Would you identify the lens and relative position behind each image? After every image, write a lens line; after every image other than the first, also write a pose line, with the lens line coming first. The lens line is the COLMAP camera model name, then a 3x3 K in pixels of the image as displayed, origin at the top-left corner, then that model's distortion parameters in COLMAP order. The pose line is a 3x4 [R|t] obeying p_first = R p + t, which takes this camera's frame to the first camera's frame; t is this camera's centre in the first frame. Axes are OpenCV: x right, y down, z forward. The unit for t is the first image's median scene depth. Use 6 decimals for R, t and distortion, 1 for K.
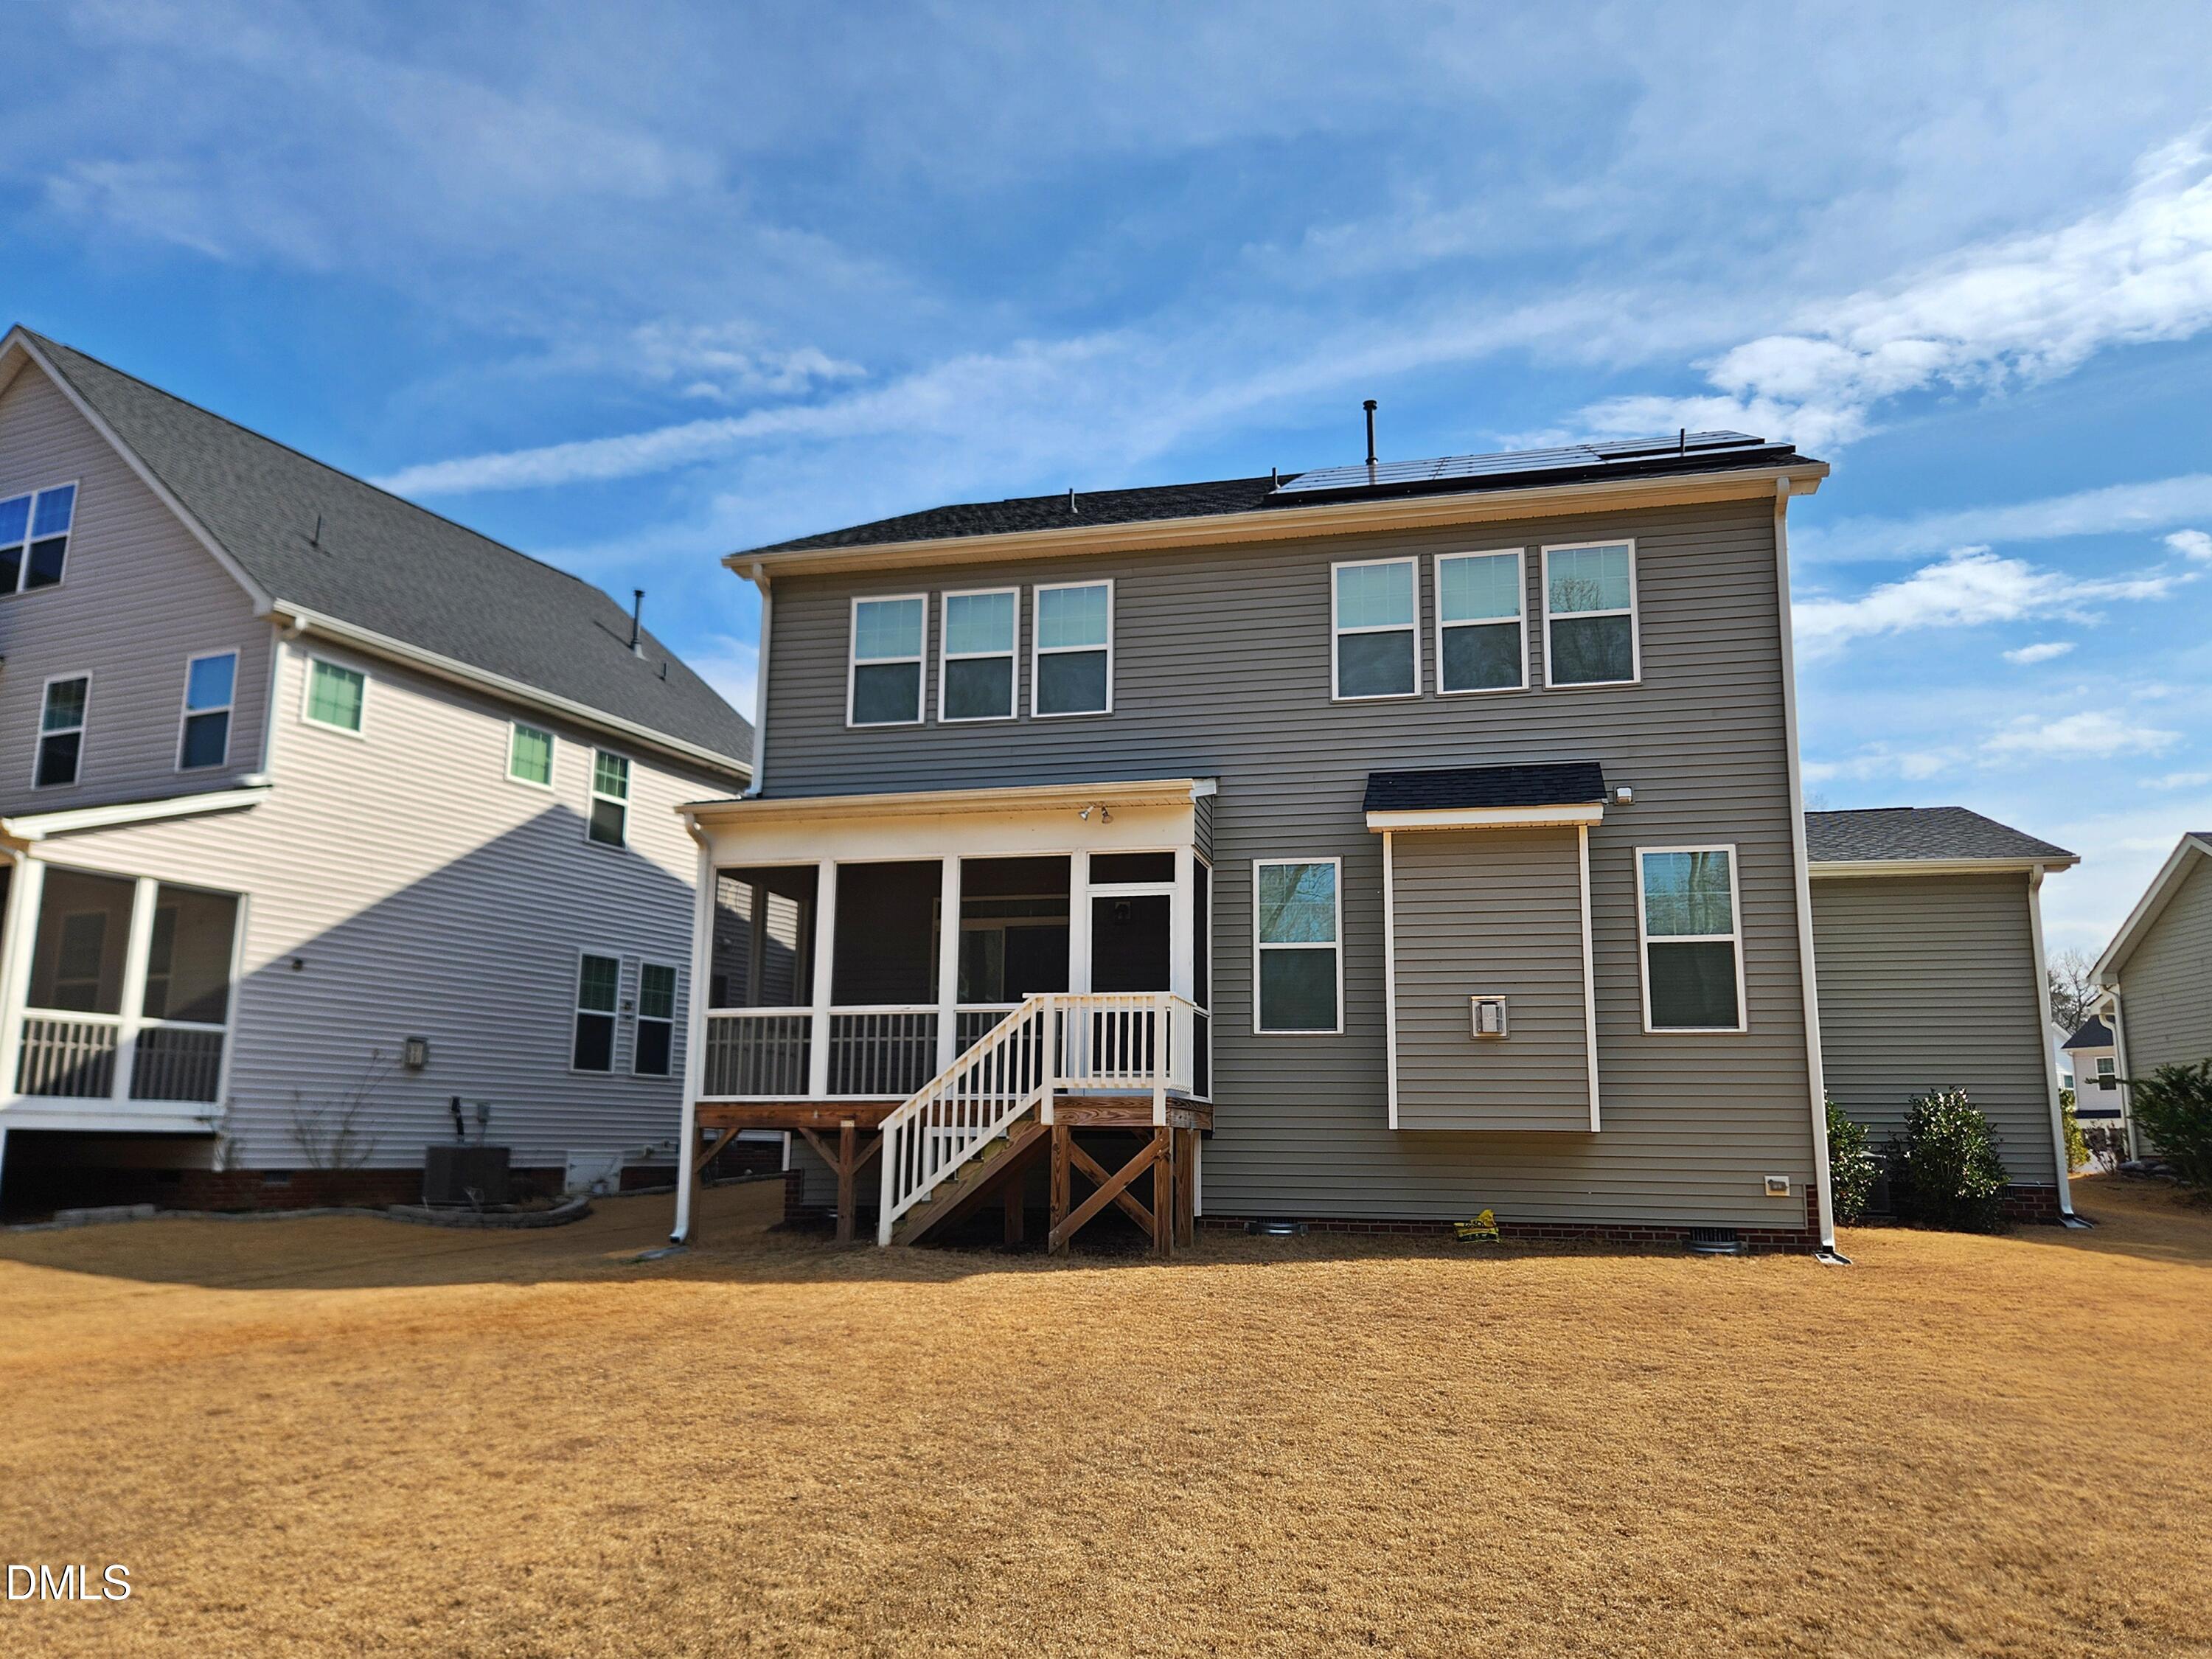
lens RADIAL K [[1498.6, 0, 1115.0], [0, 1498.6, 840.3], [0, 0, 1]] dist [0.081650, -0.053092]
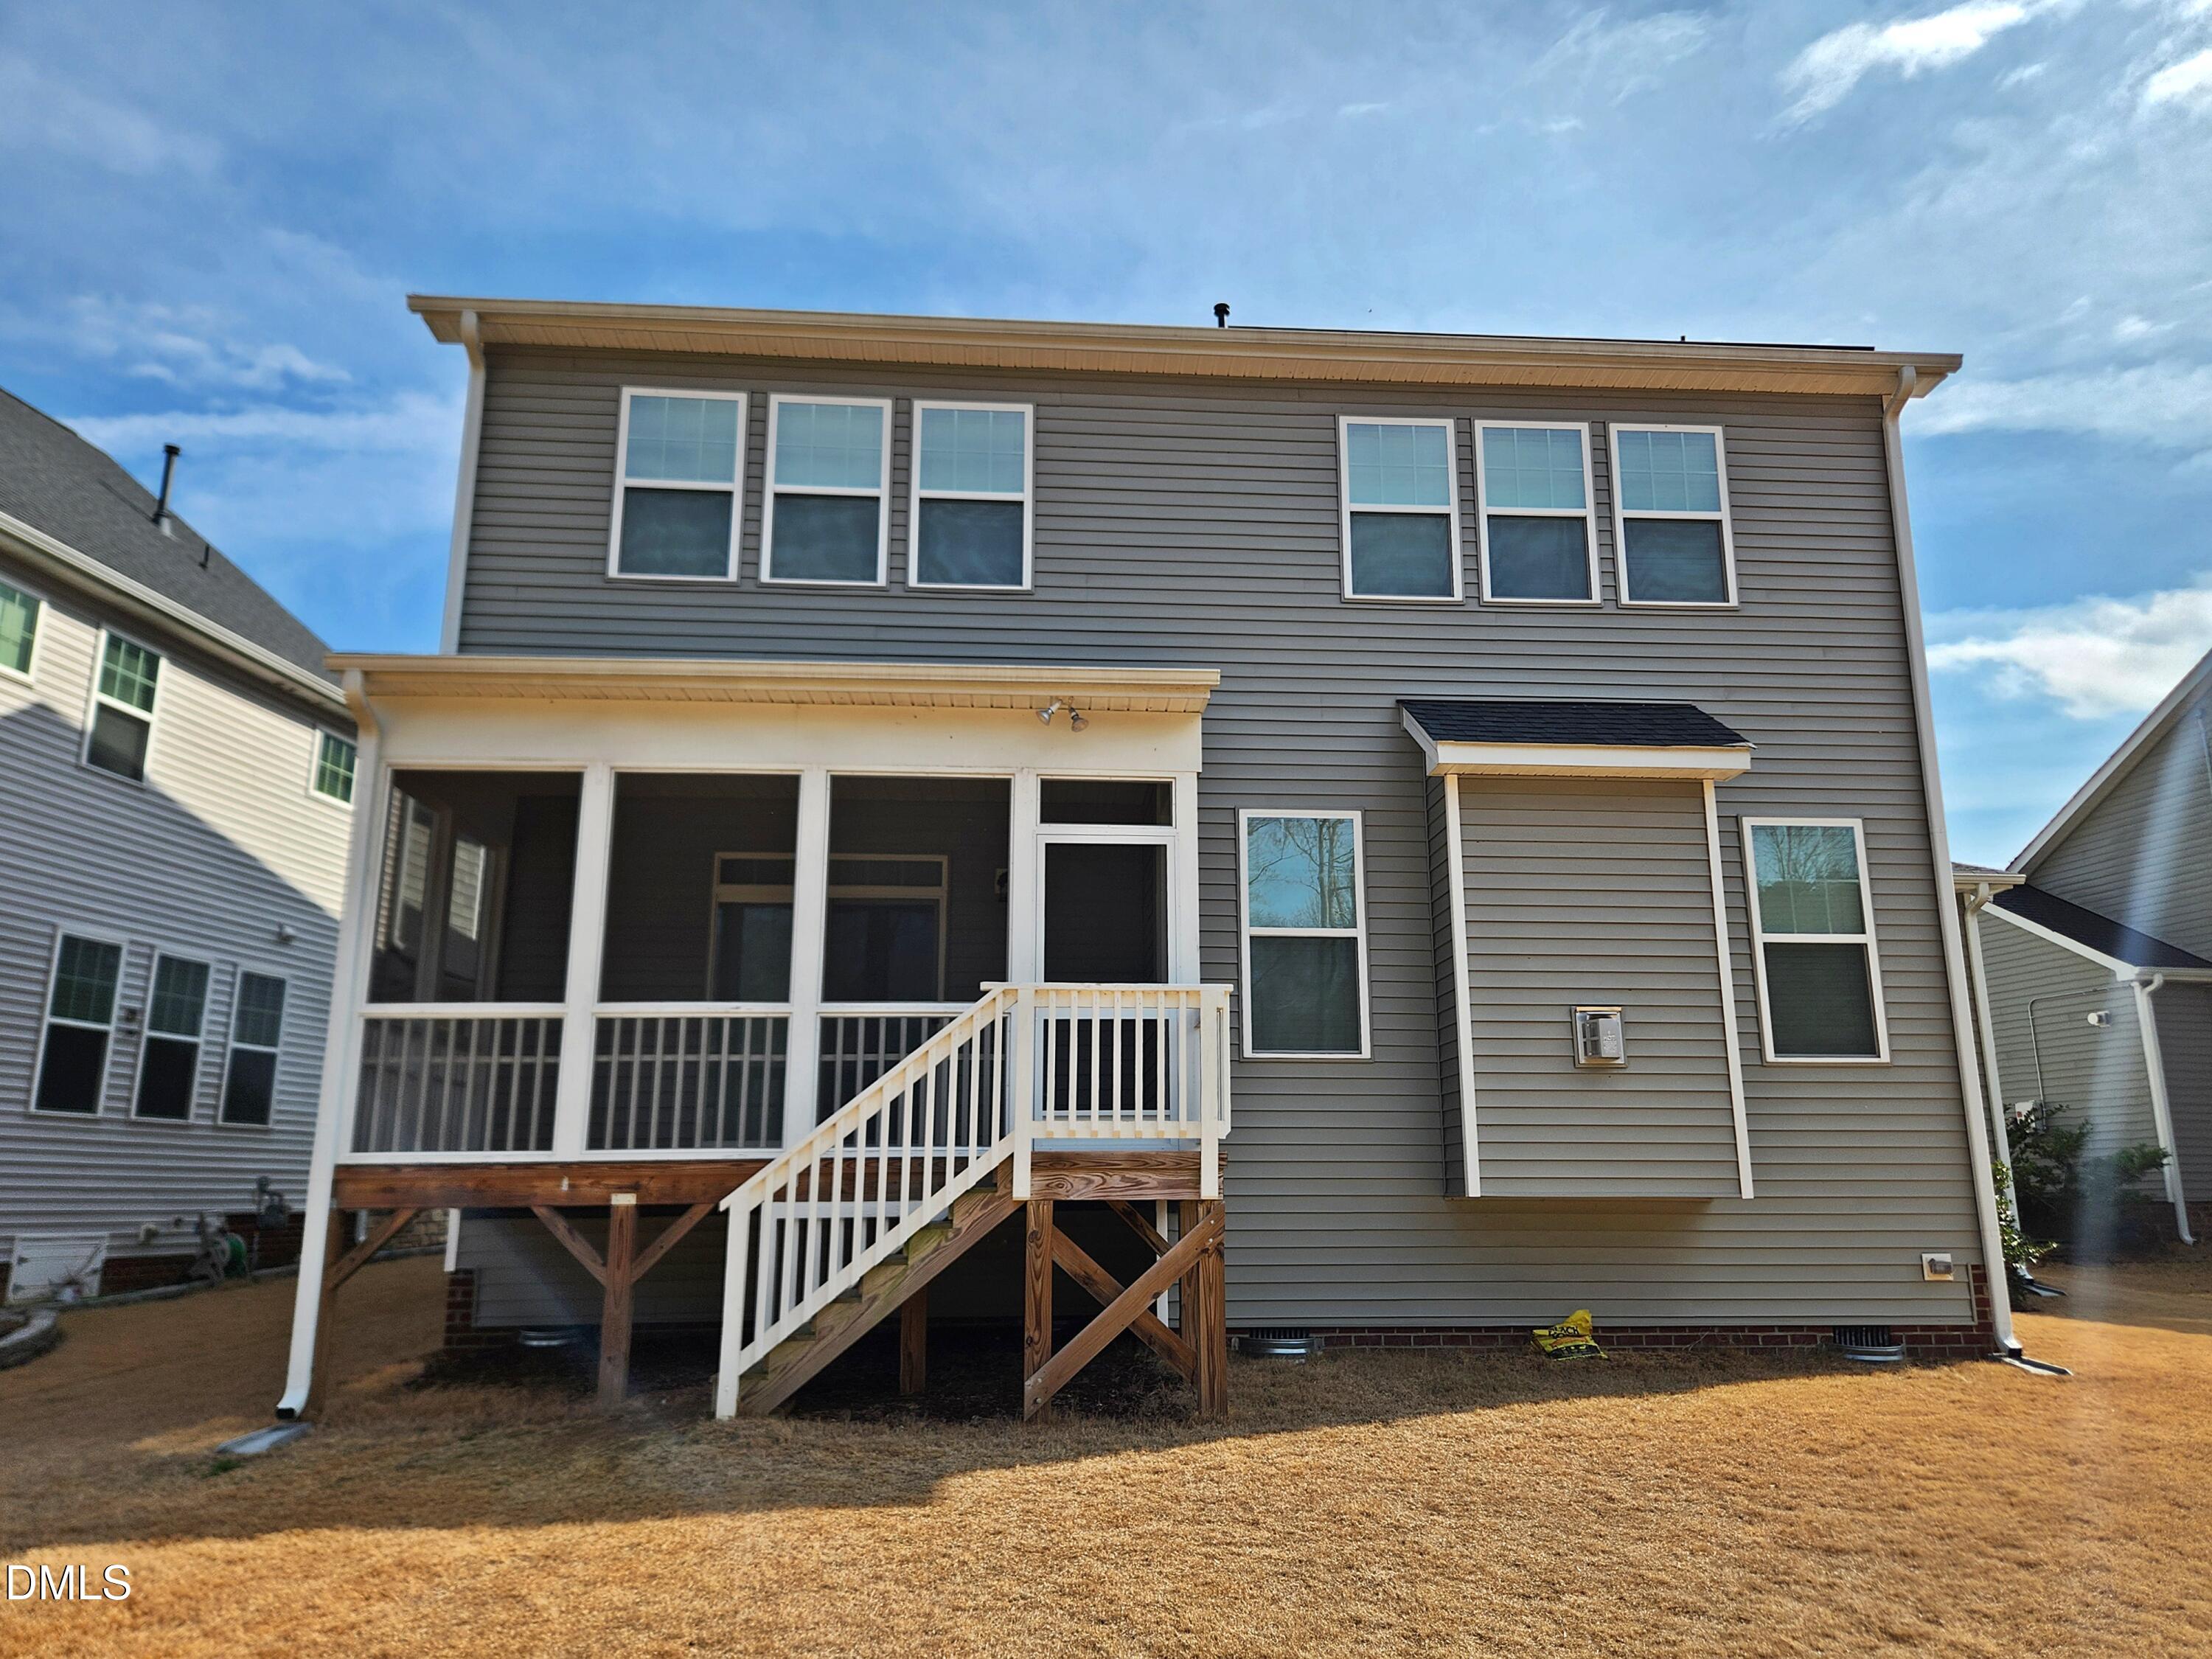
lens RADIAL K [[1482.2, 0, 1110.9], [0, 1482.2, 827.3], [0, 0, 1]] dist [0.069664, -0.054403]
pose [[0.954720, 0.059721, 0.291451, -0.171400], [-0.048018, 0.997733, -0.047151, 0.058461], [-0.293606, 0.031021, 0.955423, 0.362560]]
